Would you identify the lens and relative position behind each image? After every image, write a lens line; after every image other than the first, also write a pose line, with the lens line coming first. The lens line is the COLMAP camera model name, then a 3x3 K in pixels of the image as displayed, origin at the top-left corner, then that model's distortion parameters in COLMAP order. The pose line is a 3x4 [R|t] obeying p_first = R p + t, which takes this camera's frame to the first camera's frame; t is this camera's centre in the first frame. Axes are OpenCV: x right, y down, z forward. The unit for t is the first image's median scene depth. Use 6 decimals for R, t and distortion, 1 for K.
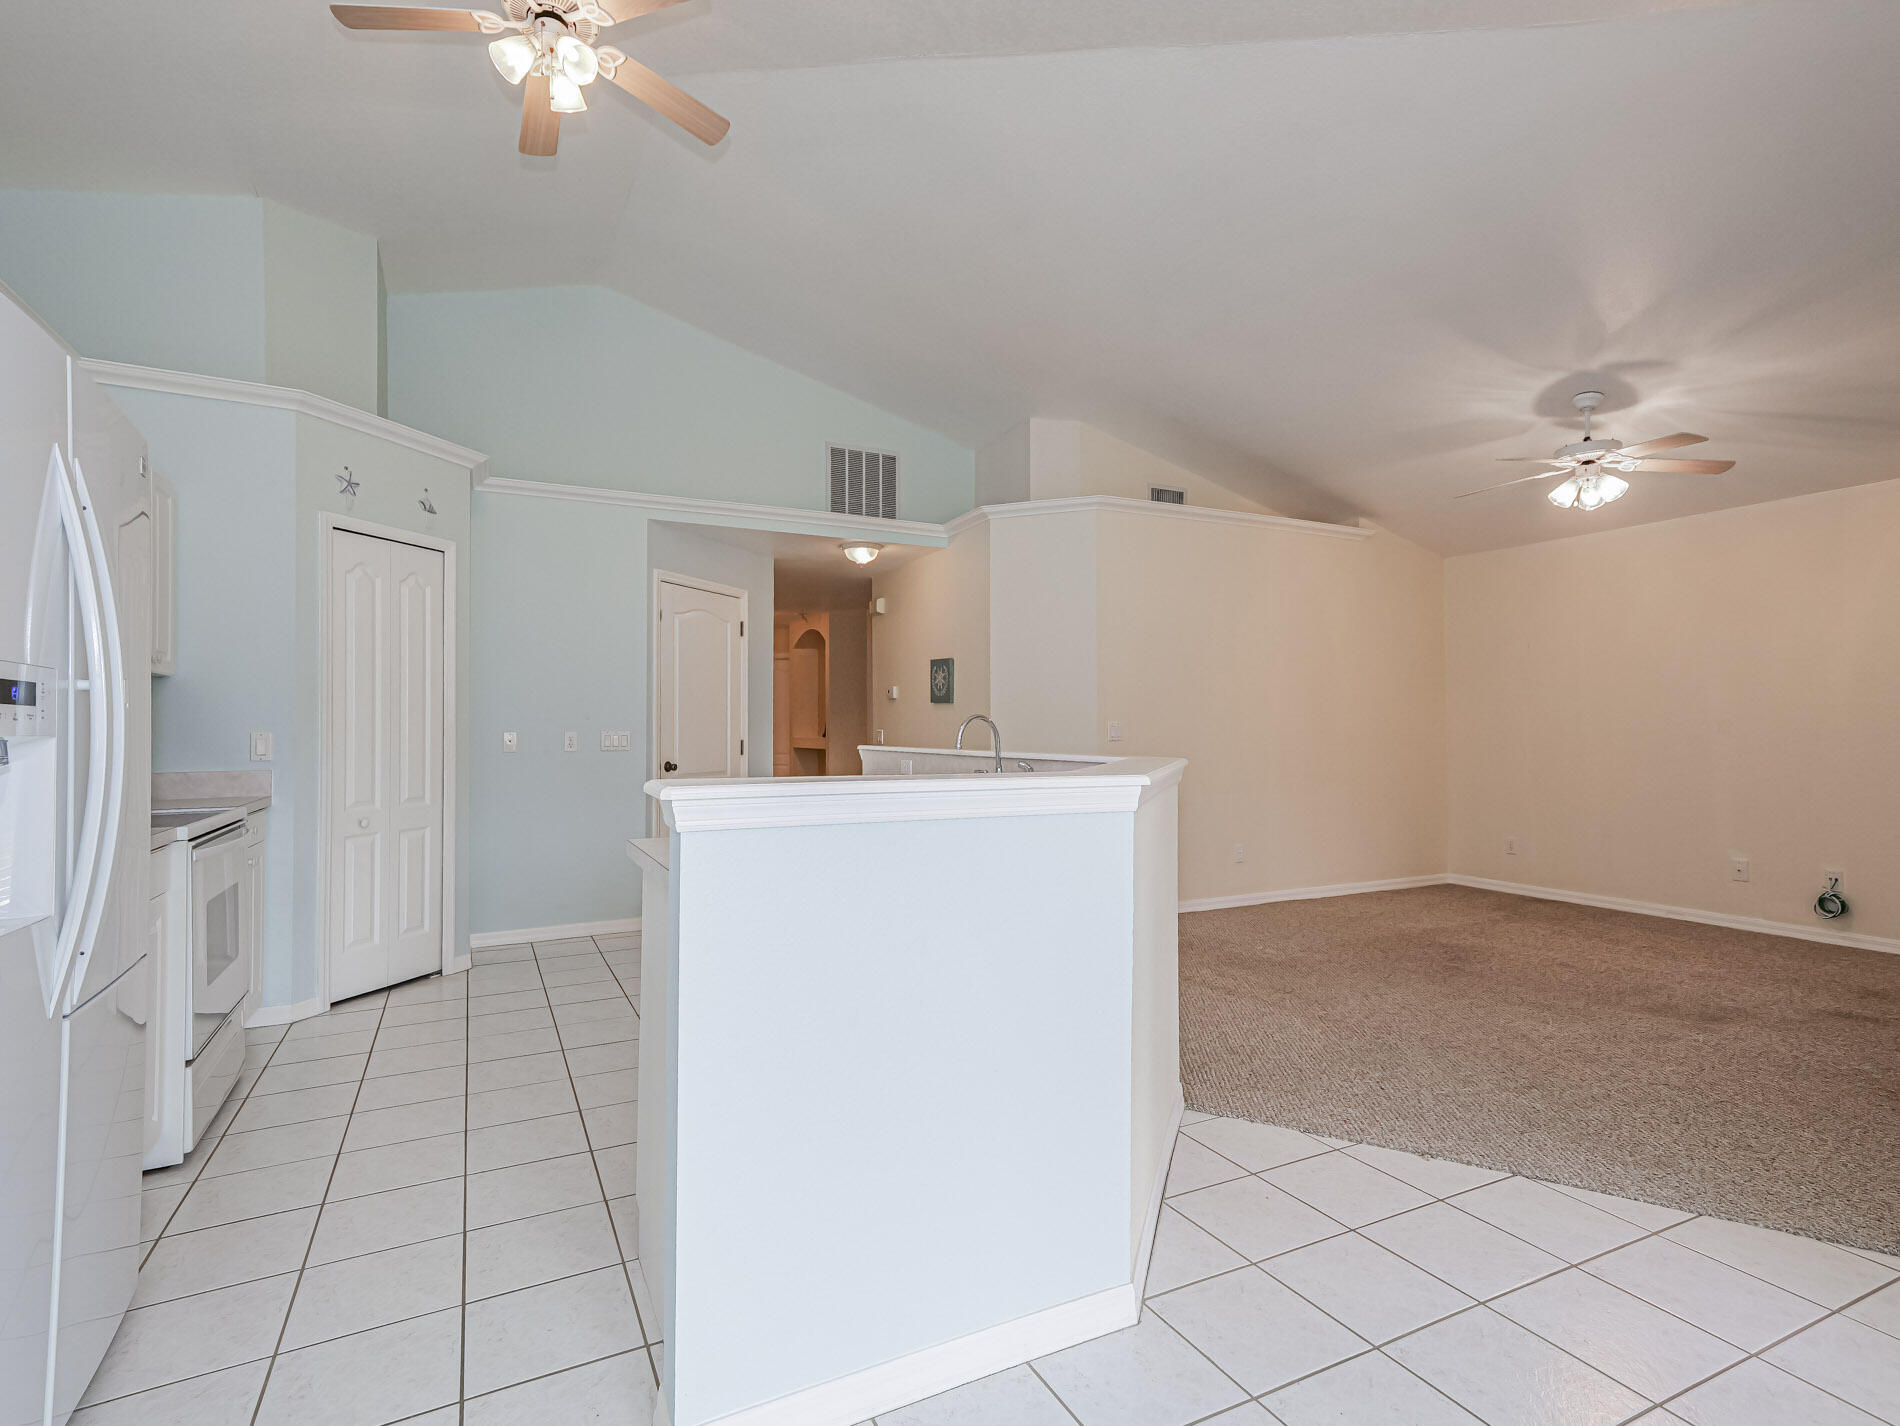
lens RADIAL K [[955.9, 0, 950.0], [0, 955.9, 713.0], [0, 0, 1]] dist [0.025394, -0.000614]
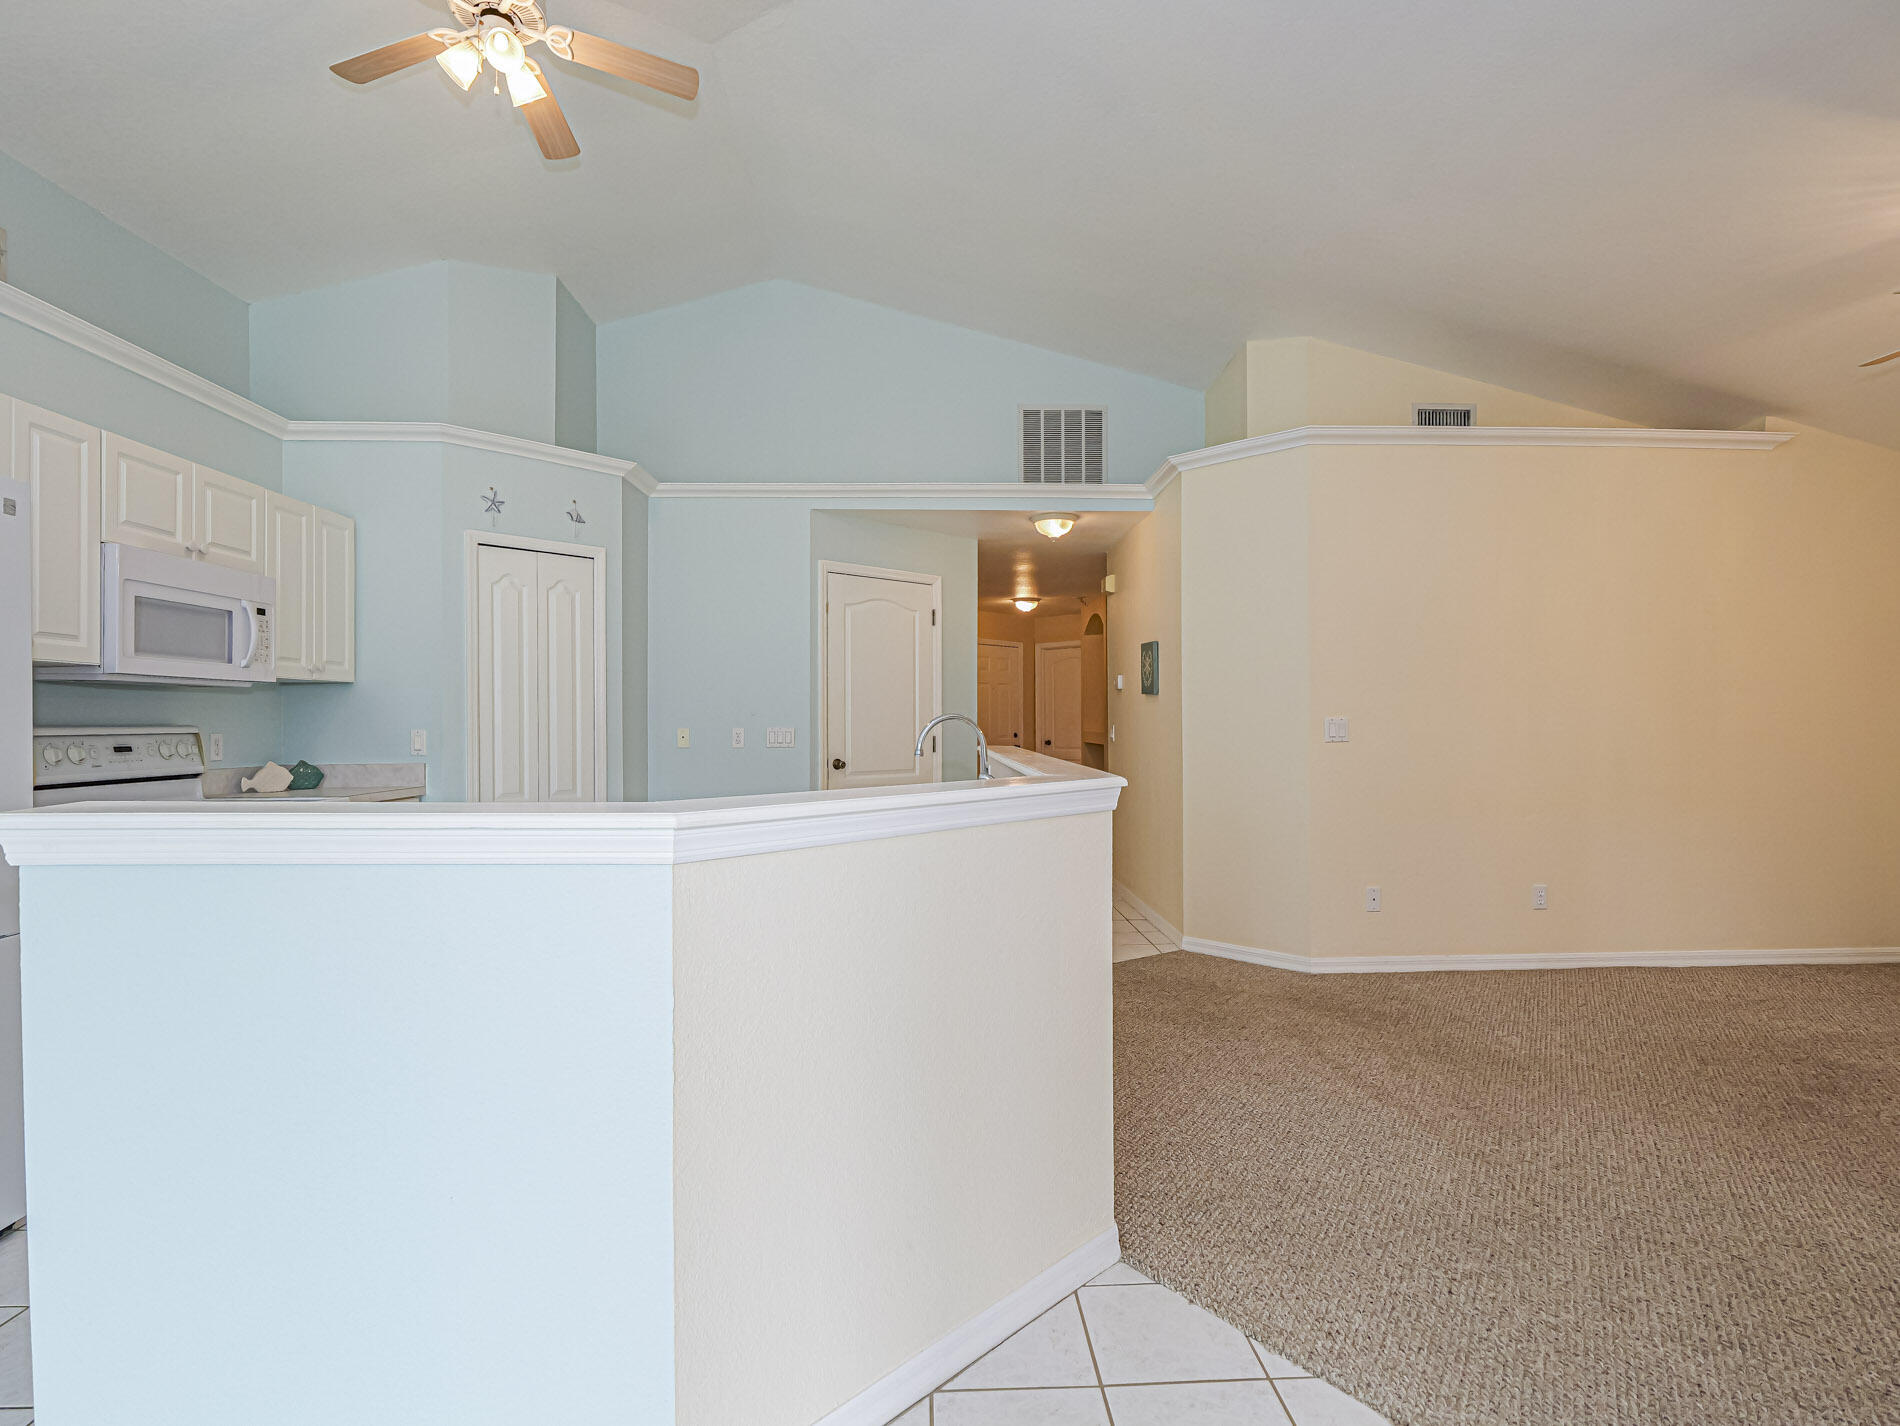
lens RADIAL K [[990.2, 0, 948.5], [0, 990.2, 719.2], [0, 0, 1]] dist [-0.012103, -0.000210]
pose [[0.907246, 0.000092, -0.420601, 0.204389], [0.007396, 0.999842, 0.016173, -0.004161], [0.420536, -0.017784, 0.907102, 0.129372]]
